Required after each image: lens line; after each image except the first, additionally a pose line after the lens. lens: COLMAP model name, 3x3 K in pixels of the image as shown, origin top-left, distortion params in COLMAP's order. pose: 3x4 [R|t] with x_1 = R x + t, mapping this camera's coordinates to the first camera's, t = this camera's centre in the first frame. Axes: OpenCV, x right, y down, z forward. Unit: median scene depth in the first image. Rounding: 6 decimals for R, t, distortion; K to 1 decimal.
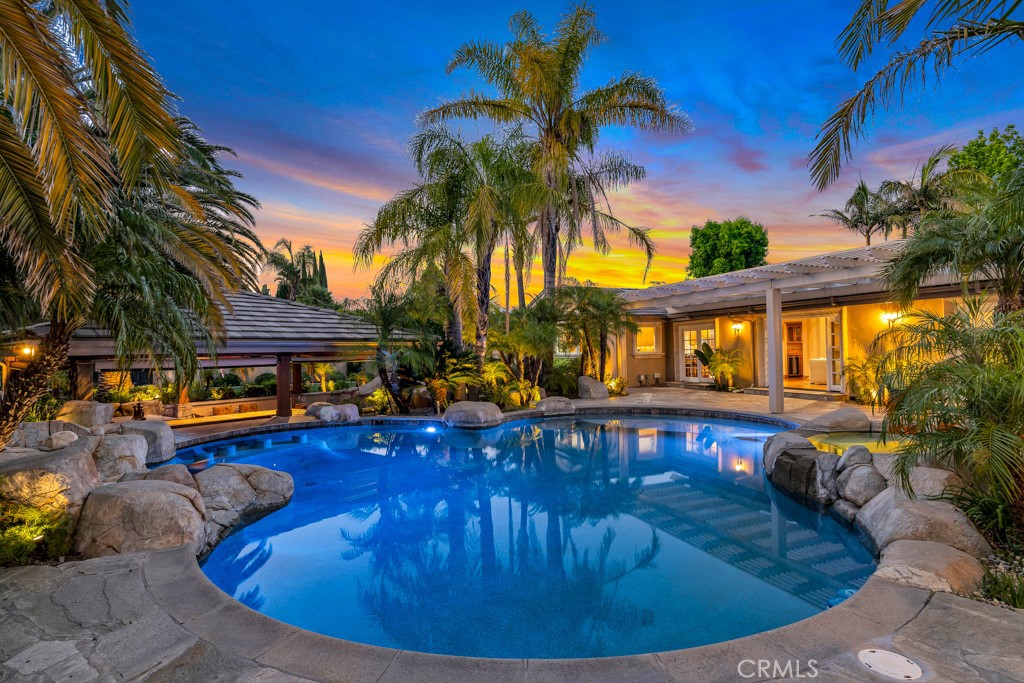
lens RADIAL K [[503.4, 0, 509.7], [0, 503.4, 343.6], [0, 0, 1]] dist [-0.002400, 0.000533]
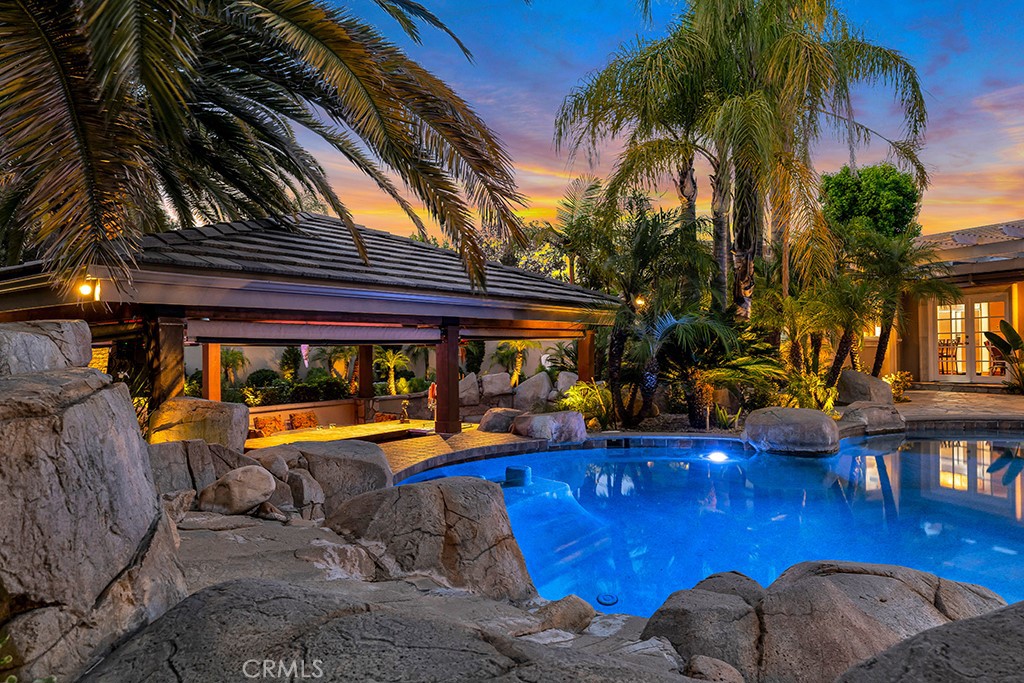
lens RADIAL K [[679.6, 0, 556.3], [0, 679.6, 349.7], [0, 0, 1]] dist [-0.001065, -0.000341]
pose [[0.999743, 0.005286, 0.022037, -0.278015], [-0.005734, 0.999778, 0.020297, 0.028392], [-0.021925, -0.020418, 0.999551, 0.188832]]
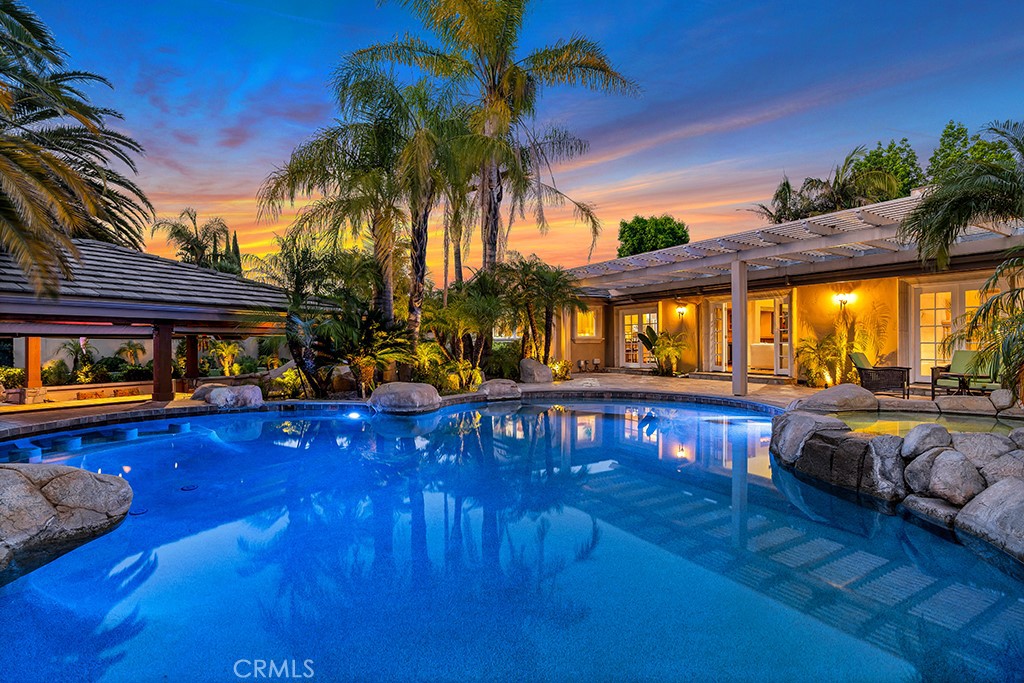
lens RADIAL K [[503.4, 0, 510.7], [0, 503.4, 343.2], [0, 0, 1]] dist [-0.002400, 0.000533]
pose [[0.989458, 0.013424, 0.144199, -0.017152], [-0.016008, 0.999731, 0.016771, 0.025744], [-0.143935, -0.018902, 0.989407, 0.111858]]
